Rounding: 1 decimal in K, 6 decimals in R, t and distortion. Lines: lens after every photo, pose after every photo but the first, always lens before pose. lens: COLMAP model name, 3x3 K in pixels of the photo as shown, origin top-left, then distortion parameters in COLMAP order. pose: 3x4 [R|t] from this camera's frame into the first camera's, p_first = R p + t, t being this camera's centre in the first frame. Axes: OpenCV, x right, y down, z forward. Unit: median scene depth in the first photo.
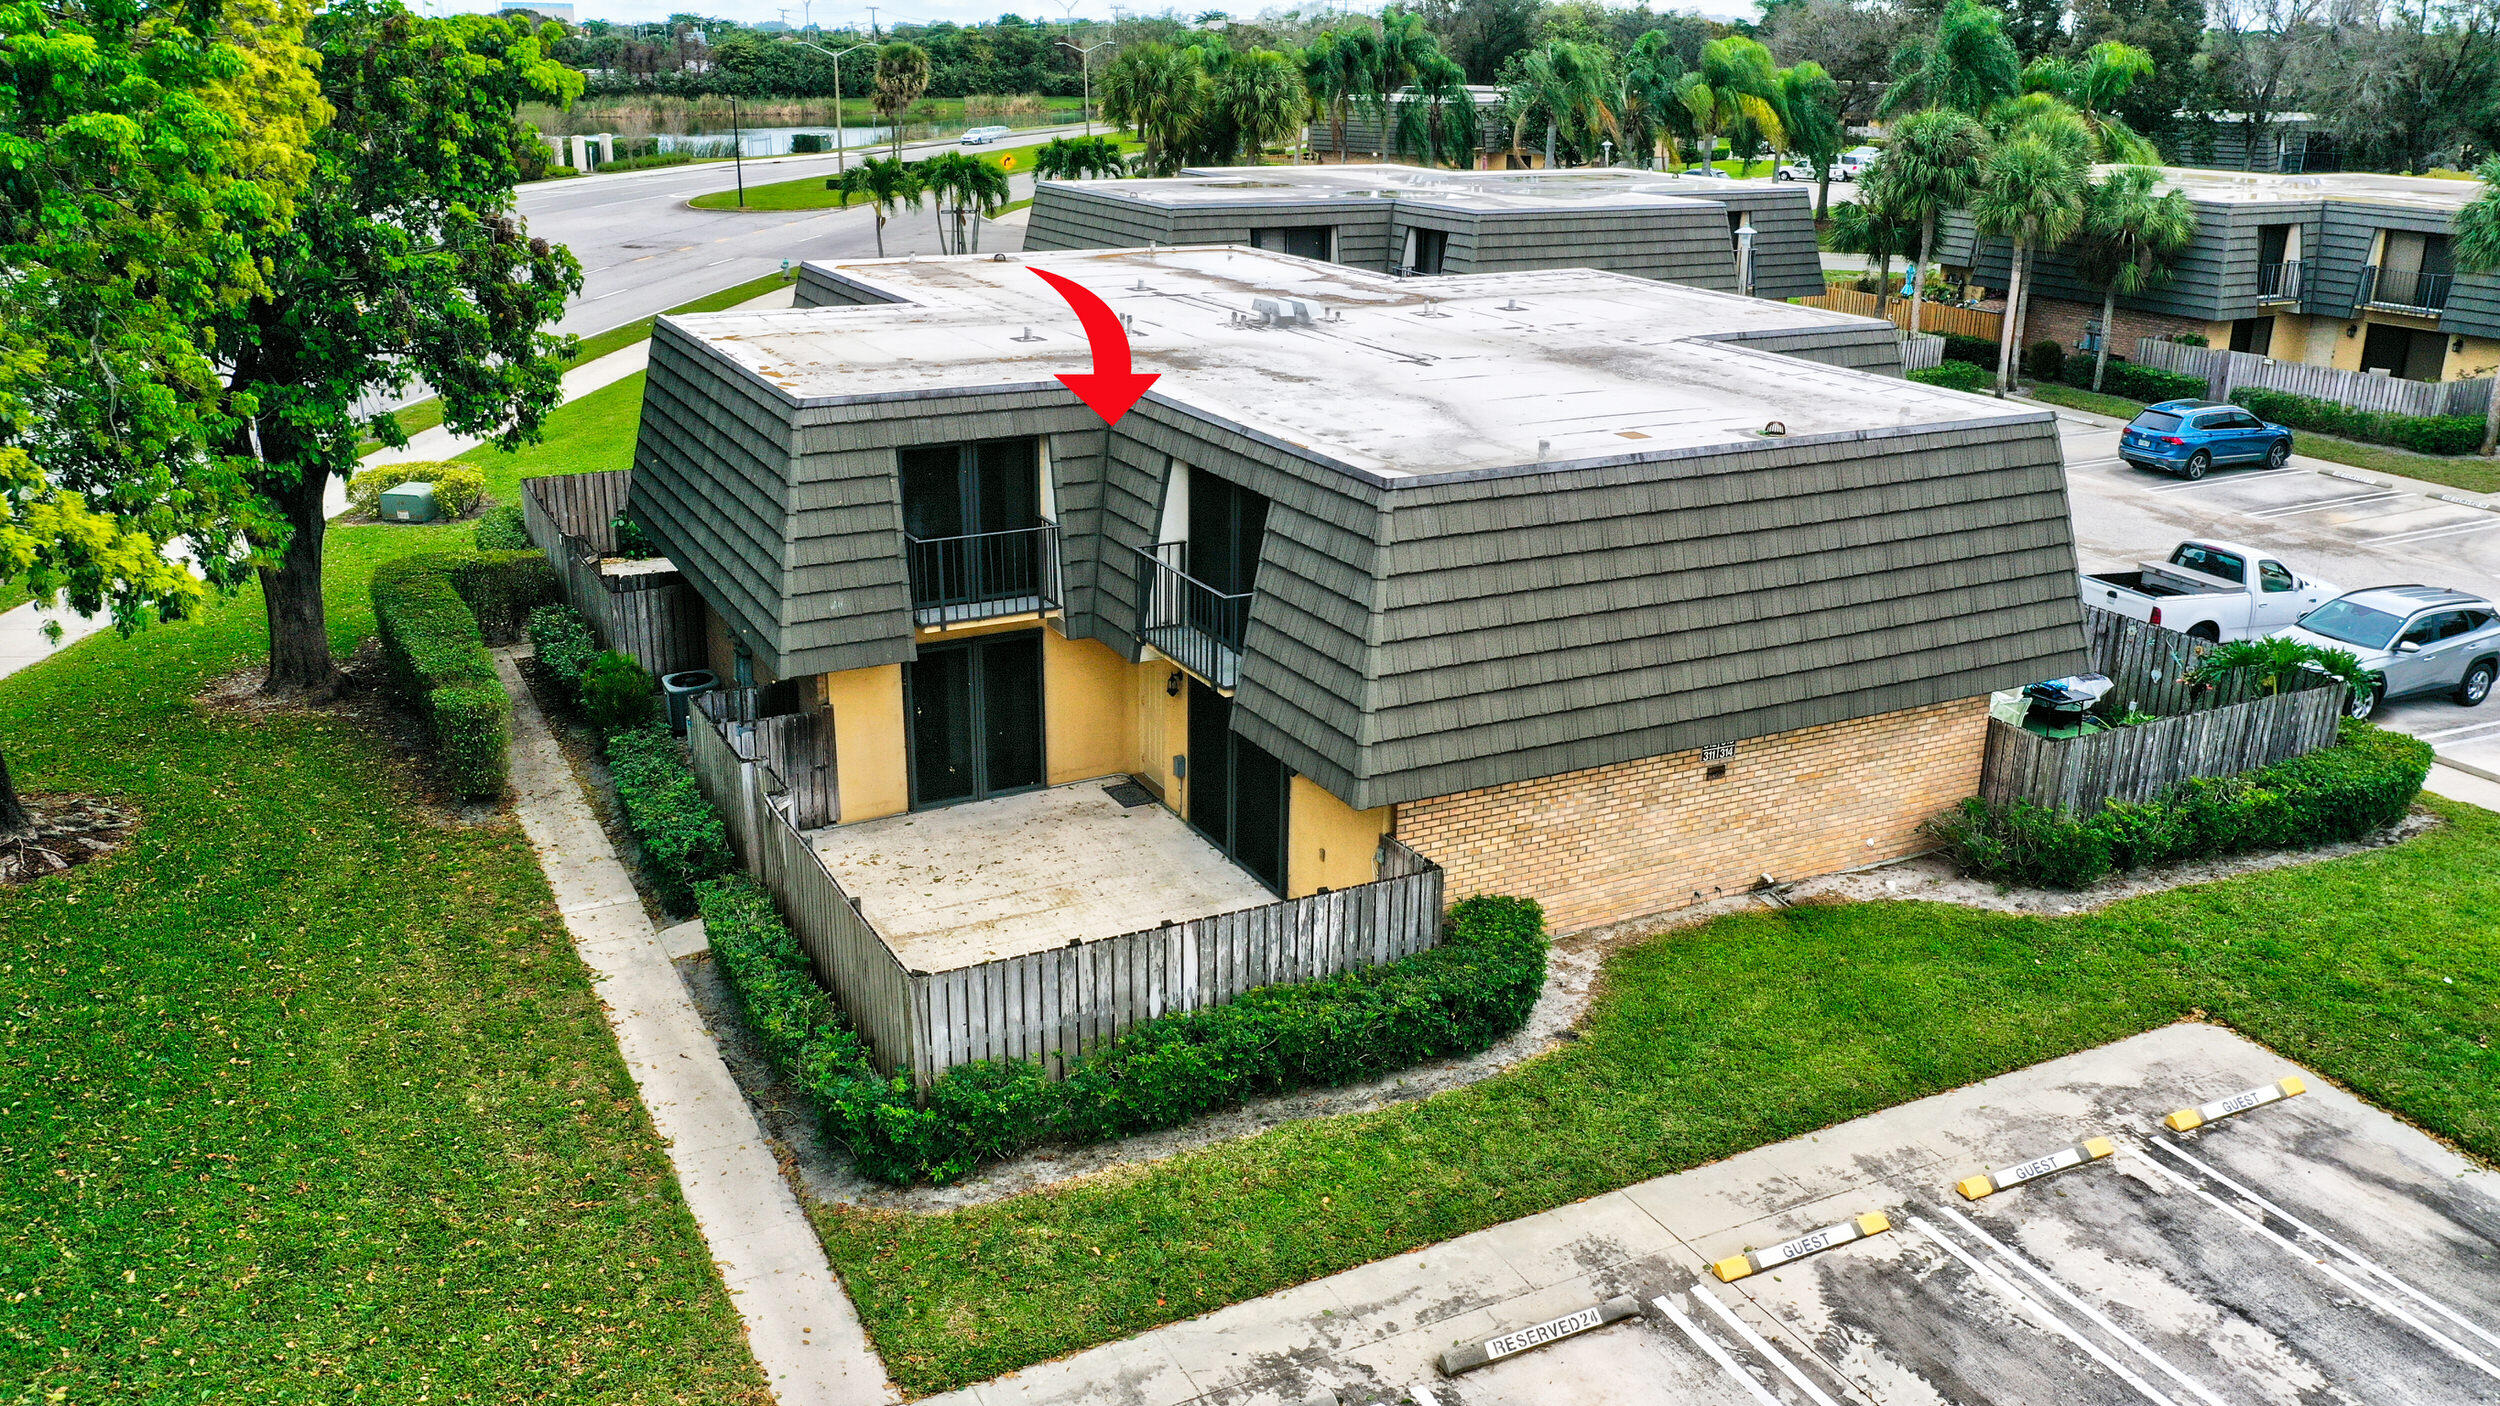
lens RADIAL K [[1972.1, 0, 1241.5], [0, 1972.1, 725.4], [0, 0, 1]] dist [-0.001670, 0.001452]
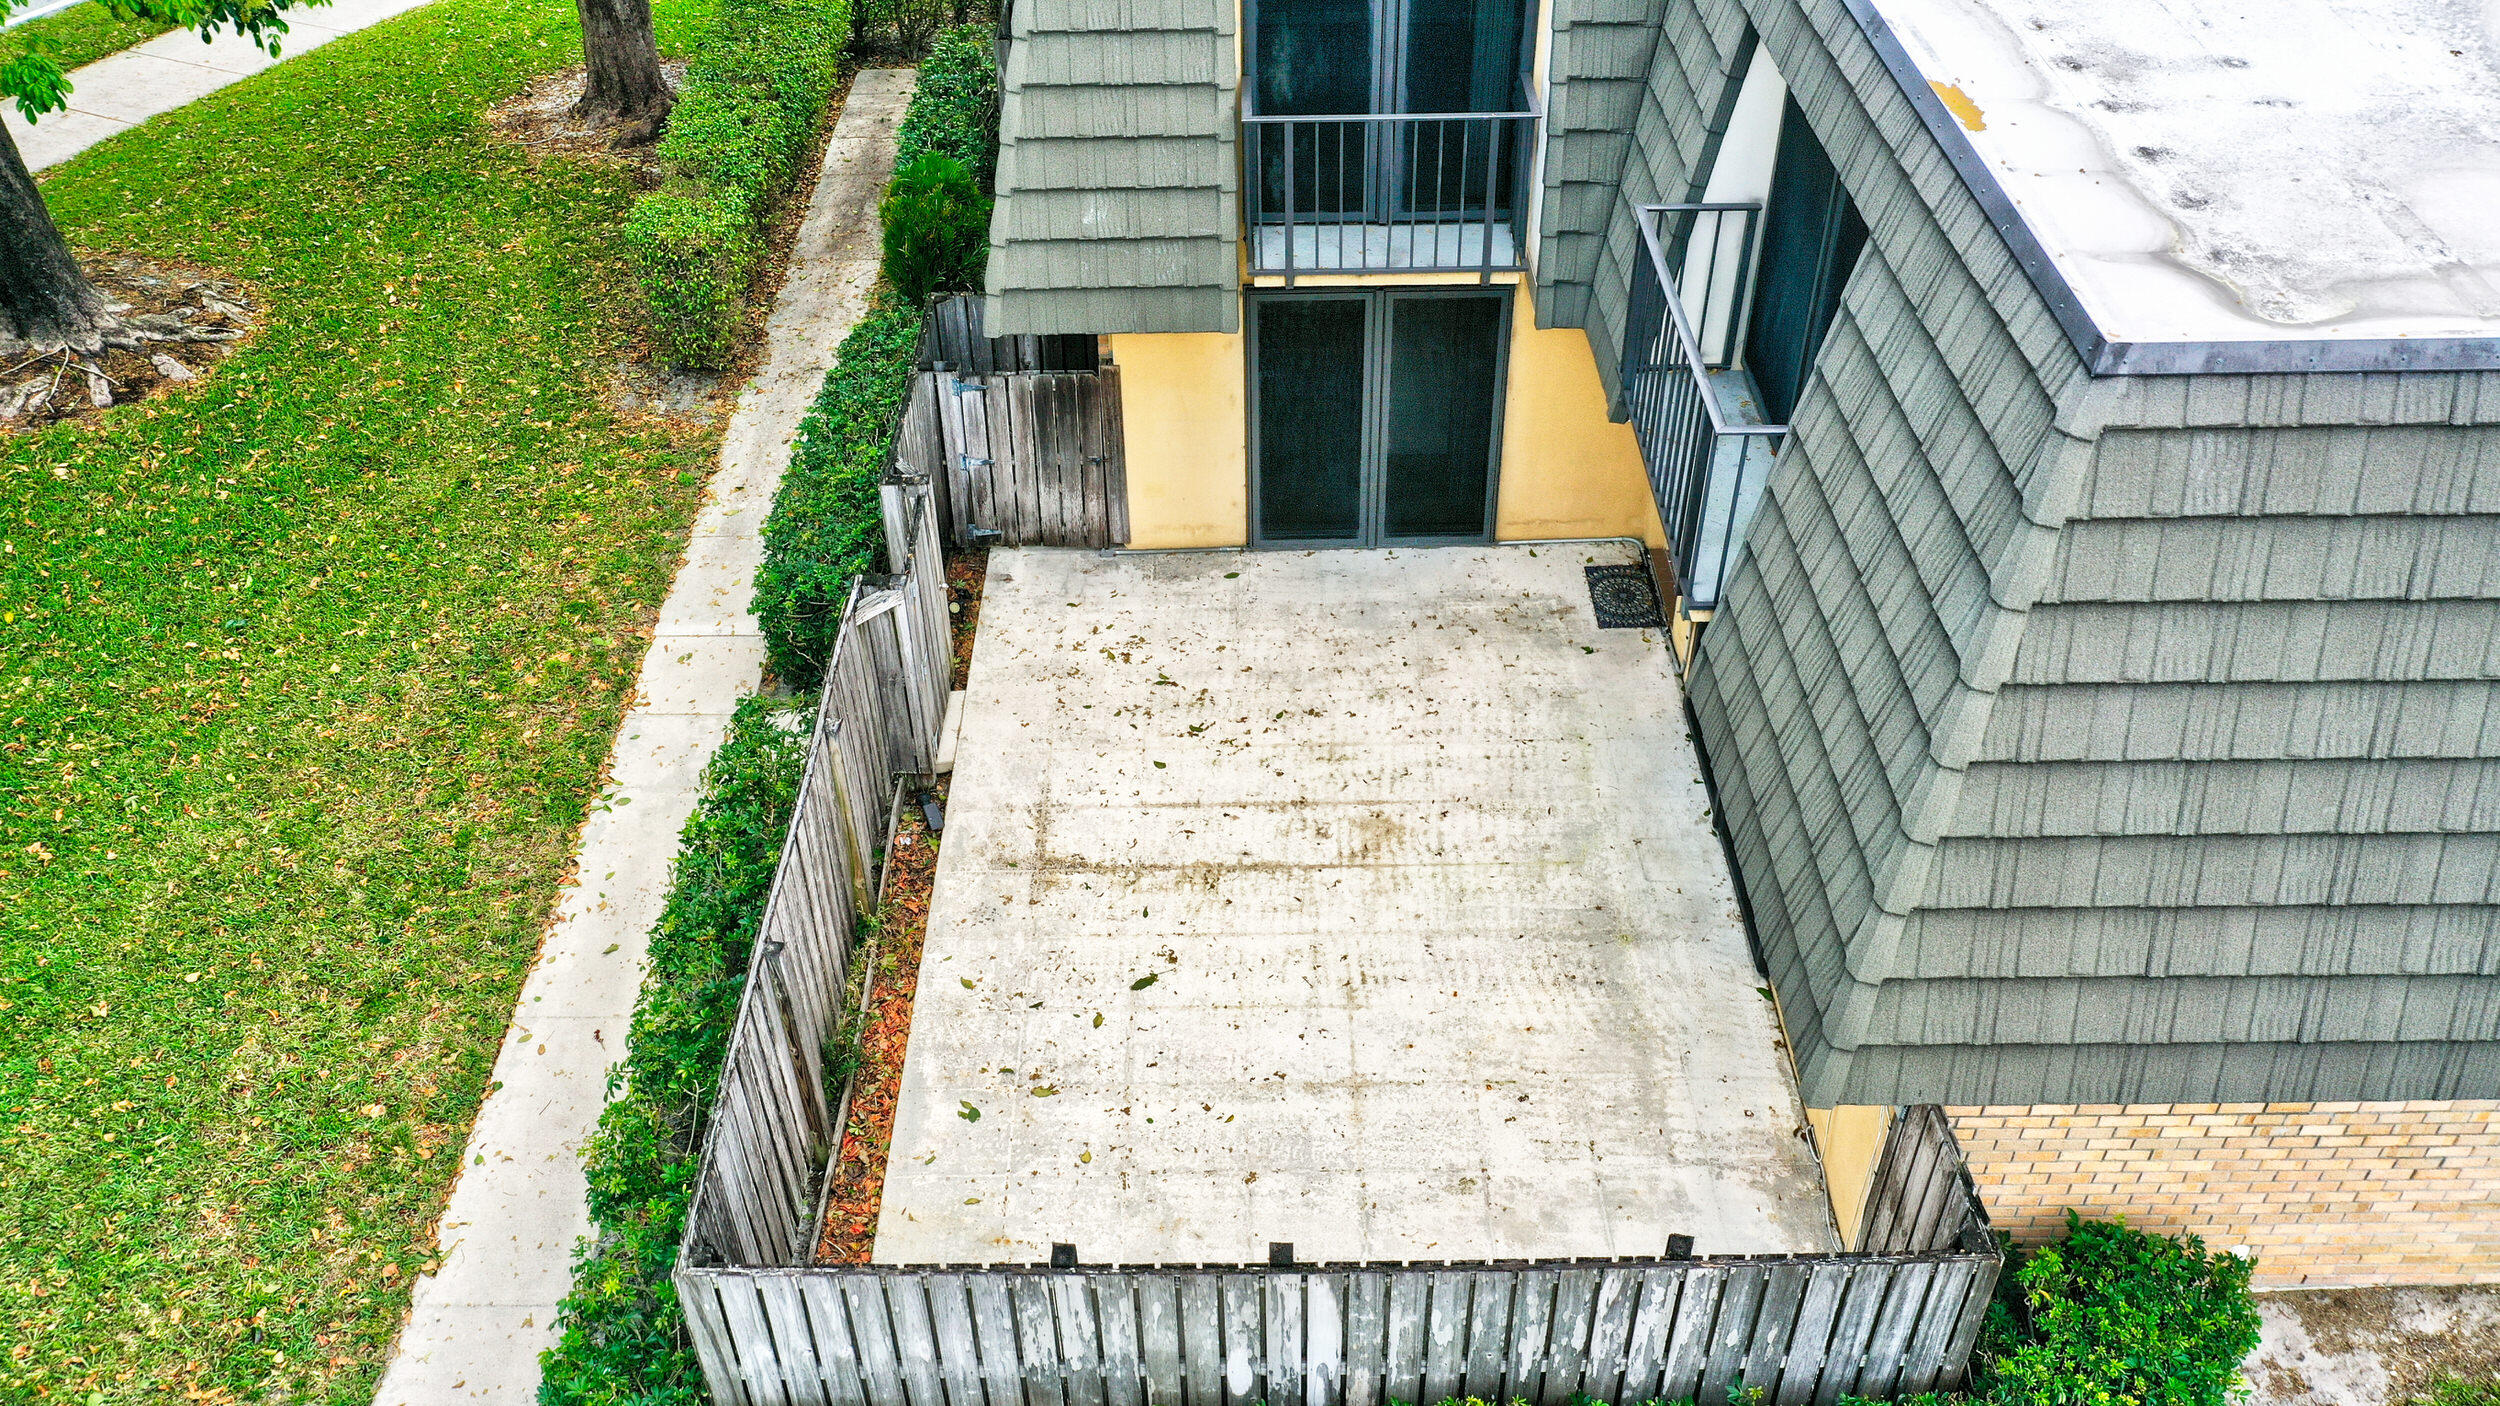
lens RADIAL K [[1972.1, 0, 1249.5], [0, 1972.1, 714.3], [0, 0, 1]] dist [-0.001670, 0.001452]
pose [[0.891443, 0.272885, -0.361751, 0.069666], [-0.132197, 0.920221, 0.368398, -0.145071], [0.433421, -0.280584, 0.856399, 0.528797]]
